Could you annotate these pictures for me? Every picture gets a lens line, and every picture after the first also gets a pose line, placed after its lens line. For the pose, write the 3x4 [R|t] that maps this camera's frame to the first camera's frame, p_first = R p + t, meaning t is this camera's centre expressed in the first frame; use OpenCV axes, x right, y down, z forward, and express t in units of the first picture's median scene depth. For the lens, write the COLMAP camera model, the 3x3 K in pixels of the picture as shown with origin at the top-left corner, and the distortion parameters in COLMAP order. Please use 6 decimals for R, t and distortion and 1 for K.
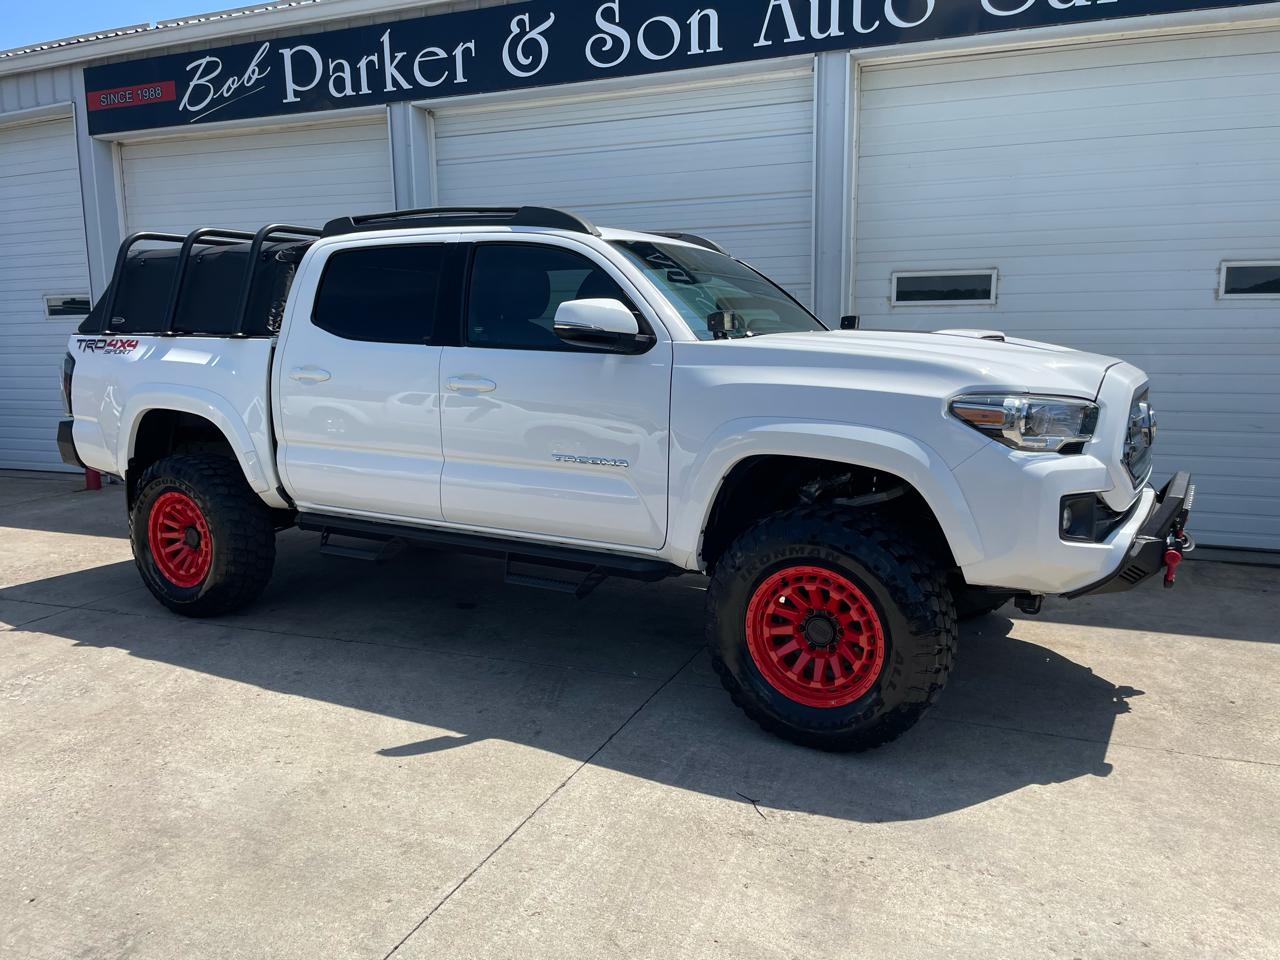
lens RADIAL K [[967.7, 0, 642.8], [0, 967.7, 486.1], [0, 0, 1]] dist [0.089929, -0.116882]
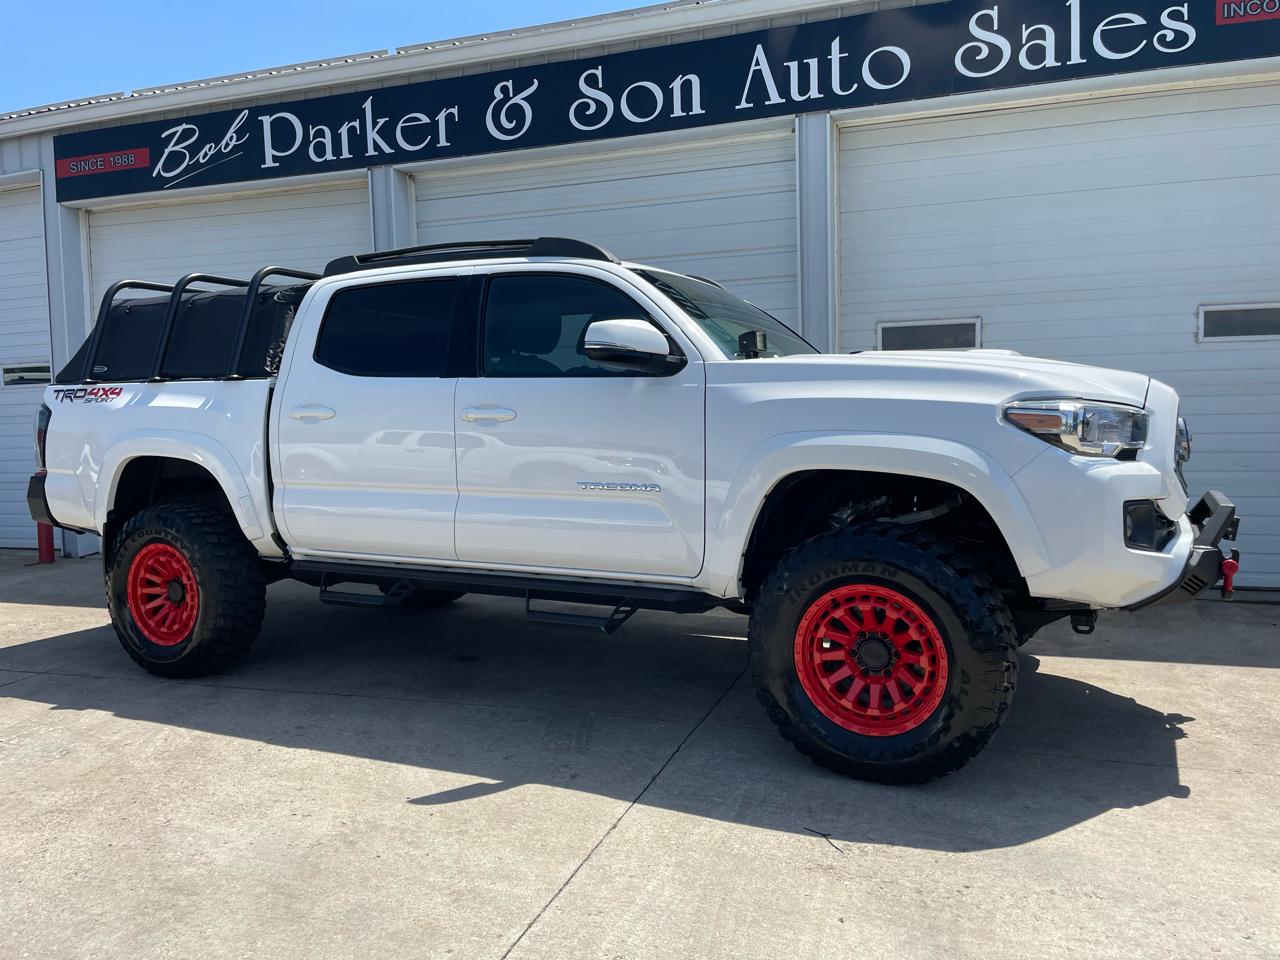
lens RADIAL K [[967.7, 0, 638.1], [0, 967.7, 471.2], [0, 0, 1]] dist [0.089929, -0.116882]
pose [[0.998530, -0.015758, 0.051853, -0.048861], [0.020912, 0.994727, -0.100400, 0.031690], [-0.049998, 0.101337, 0.993595, 0.023389]]
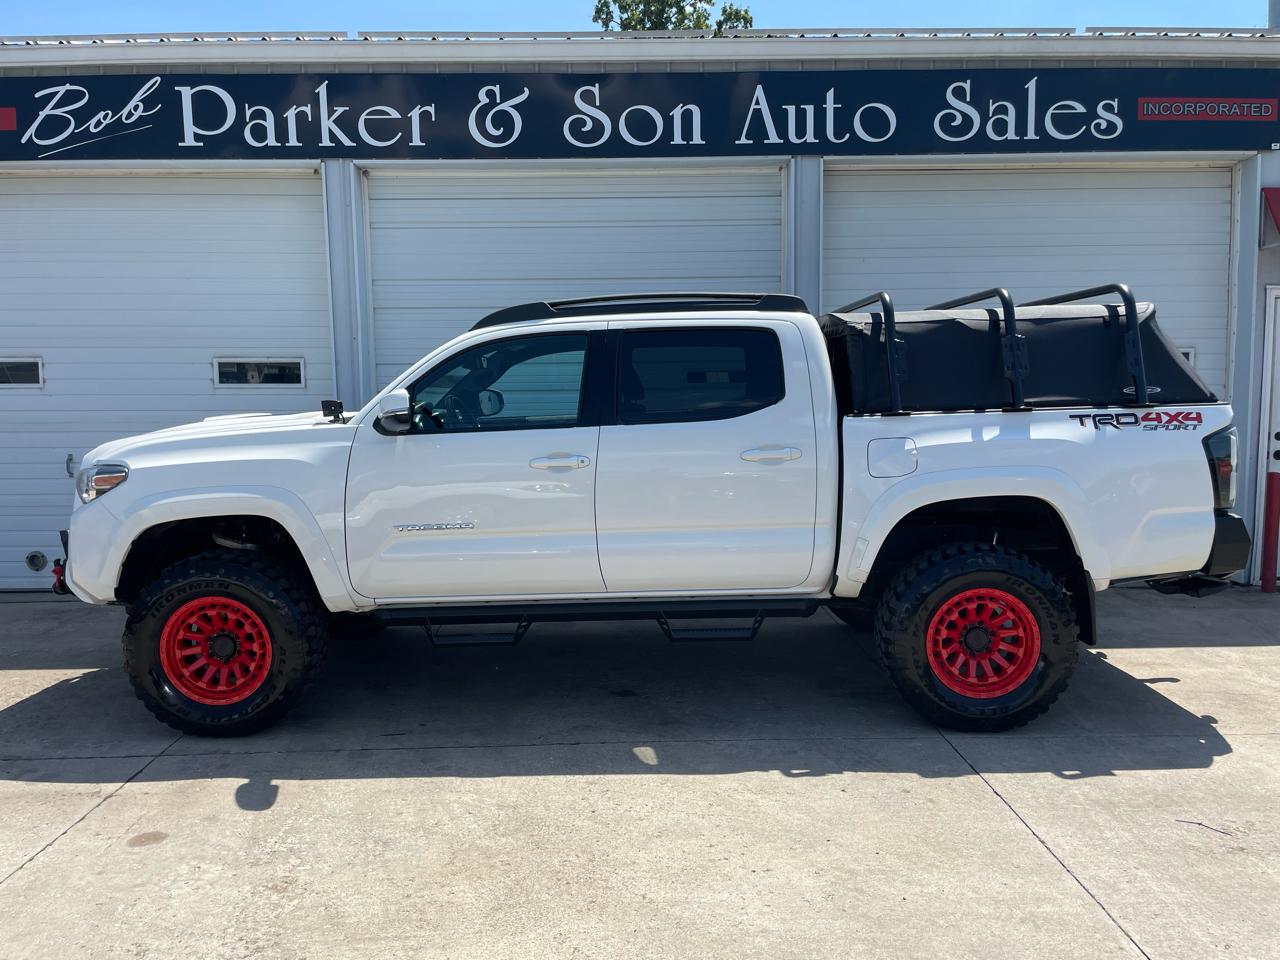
lens RADIAL K [[967.7, 0, 639.8], [0, 967.7, 487.5], [0, 0, 1]] dist [0.089929, -0.116882]
pose [[0.920724, -0.038561, 0.388305, -0.419675], [0.063545, 0.996639, -0.051701, -0.022107], [-0.385007, 0.072277, 0.920079, 0.079031]]
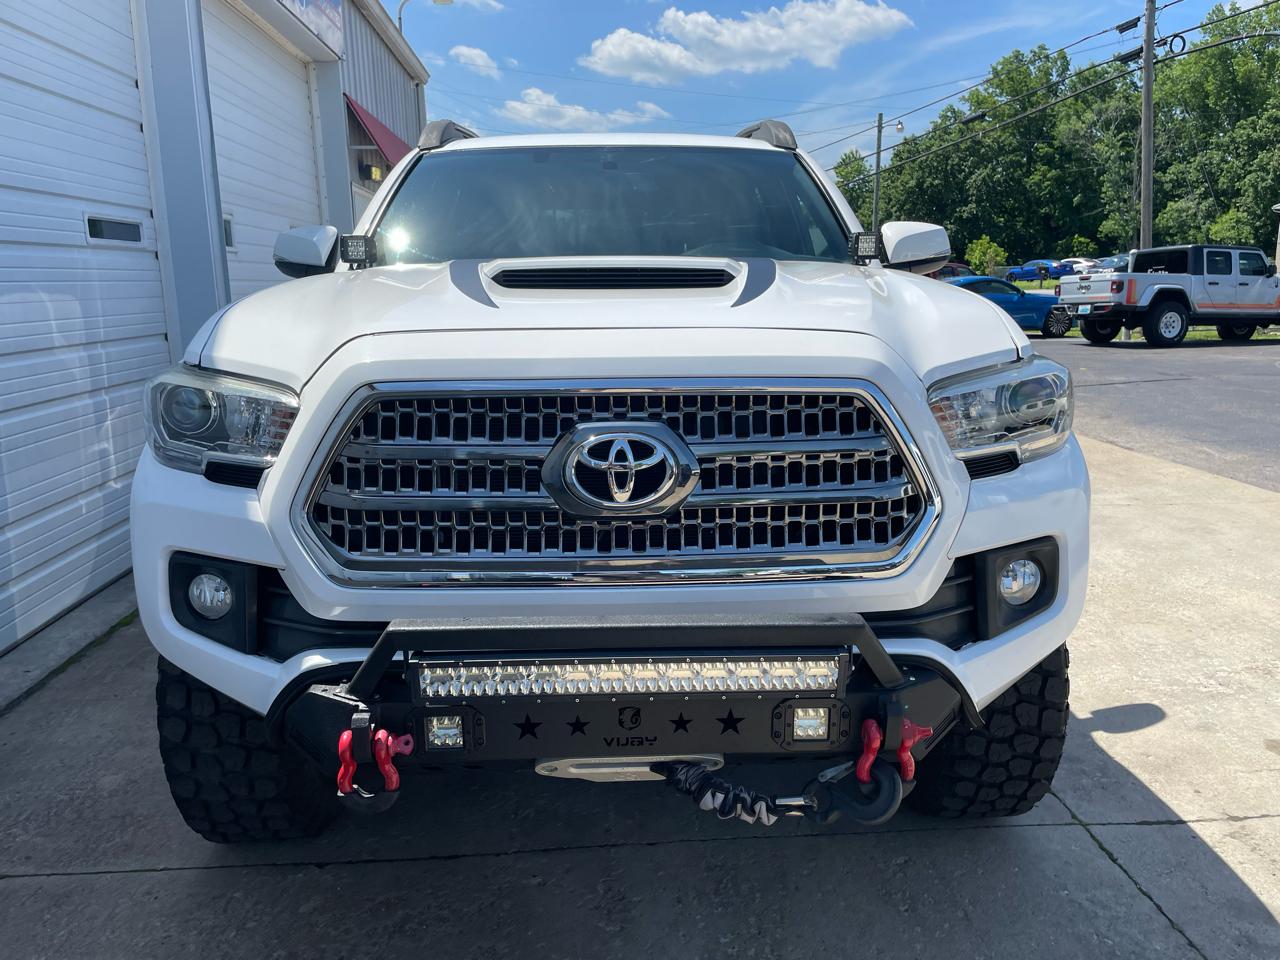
lens RADIAL K [[967.7, 0, 643.4], [0, 967.7, 482.0], [0, 0, 1]] dist [0.089929, -0.116882]
pose [[-0.436284, -0.165479, 0.884462, -0.710153], [0.160348, 0.952913, 0.257382, -0.154483], [-0.885406, 0.254114, -0.389206, 1.075931]]
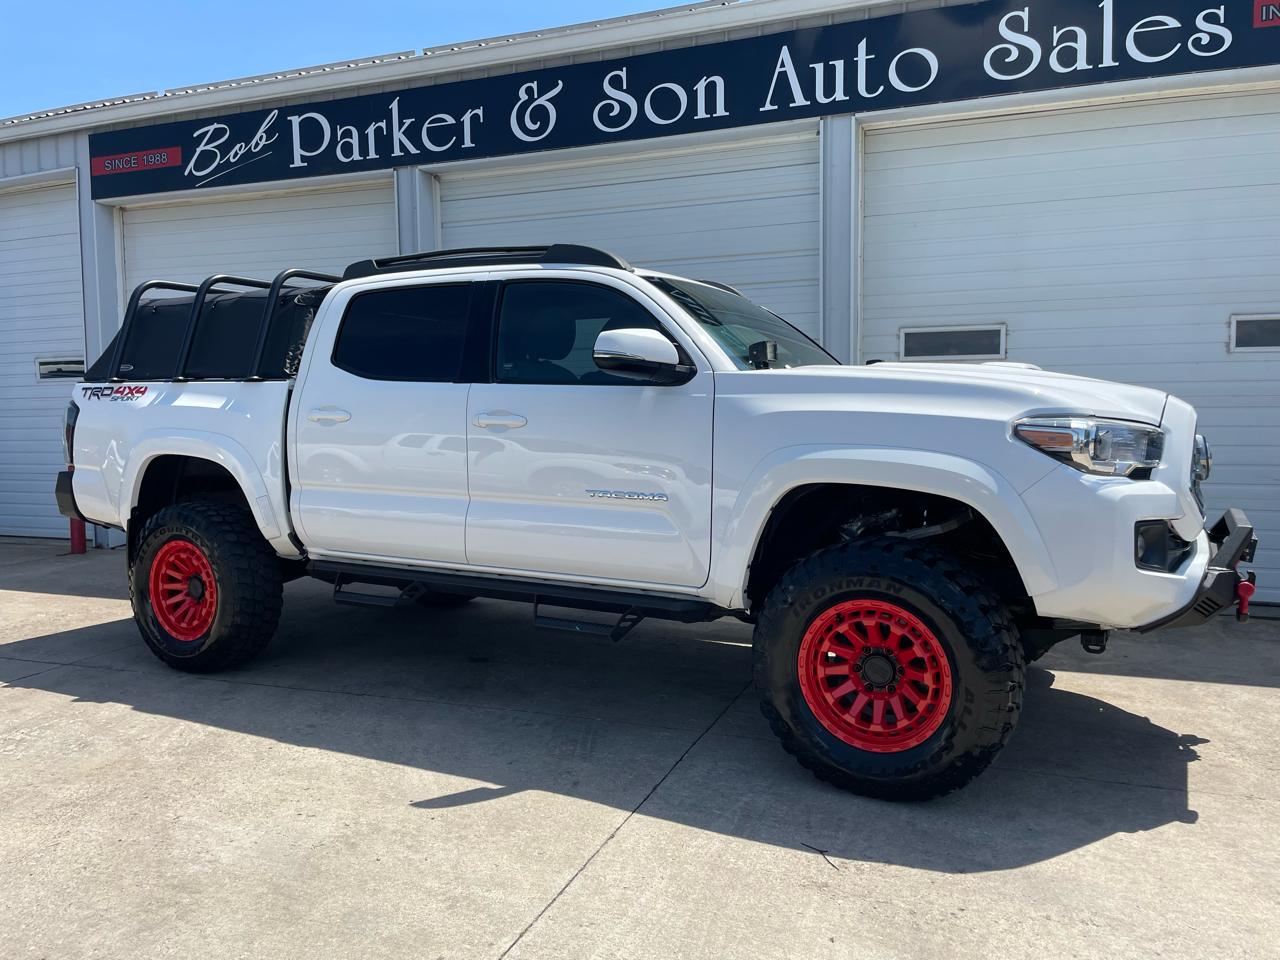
lens RADIAL K [[967.7, 0, 631.3], [0, 967.7, 476.4], [0, 0, 1]] dist [0.089929, -0.116882]
pose [[0.999874, -0.000184, 0.015884, -0.037478], [0.001641, 0.995778, -0.091782, 0.024793], [-0.015800, 0.091796, 0.995652, 0.021756]]
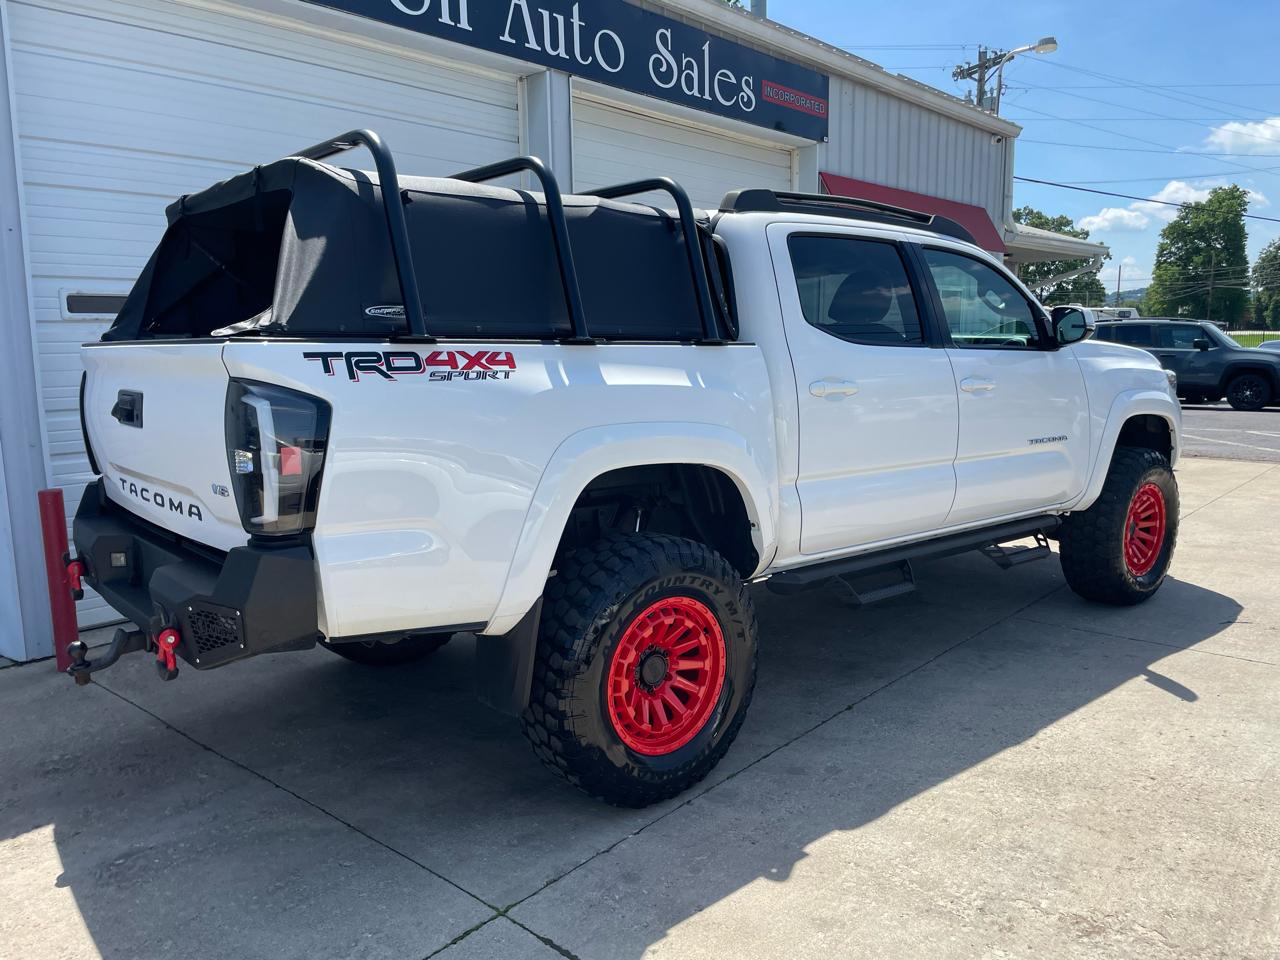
lens RADIAL K [[967.7, 0, 639.5], [0, 967.7, 489.1], [0, 0, 1]] dist [0.089929, -0.116882]
pose [[0.331901, -0.136644, 0.933365, -0.782954], [0.157190, 0.983630, 0.088107, -0.087971], [-0.930125, 0.117472, 0.347947, 0.605489]]
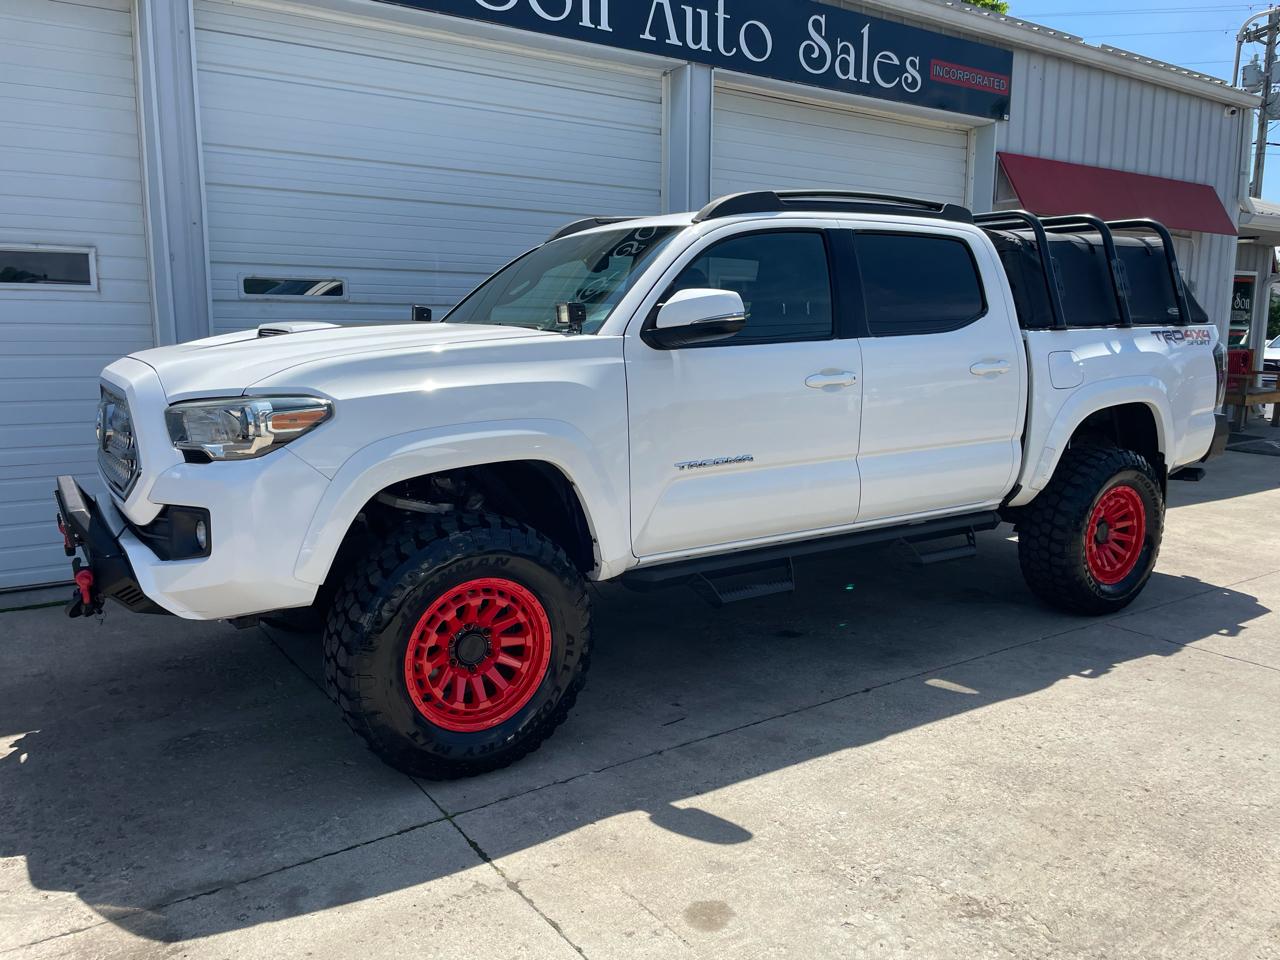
lens RADIAL K [[967.7, 0, 630.7], [0, 967.7, 482.5], [0, 0, 1]] dist [0.089929, -0.116882]
pose [[0.556677, -0.119147, 0.822140, -0.764676], [0.121248, 0.990716, 0.061480, -0.066362], [-0.821833, 0.065459, 0.565955, 0.481800]]
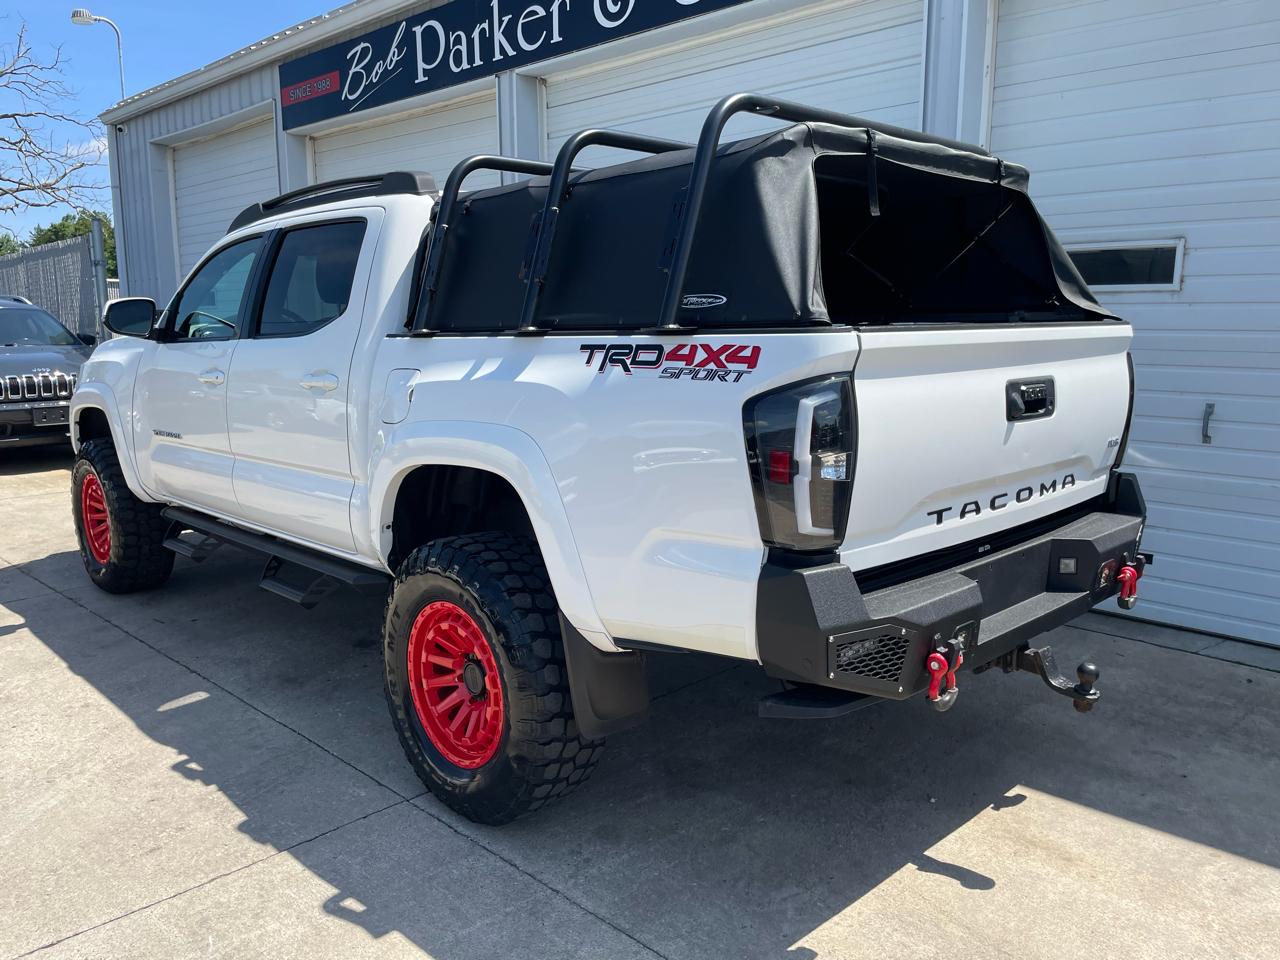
lens RADIAL K [[967.7, 0, 631.0], [0, 967.7, 488.3], [0, 0, 1]] dist [0.089929, -0.116882]
pose [[0.924127, 0.075392, -0.374574, 0.274608], [-0.069982, 0.997154, 0.028046, -0.042526], [0.375622, 0.000295, 0.926773, 0.228168]]
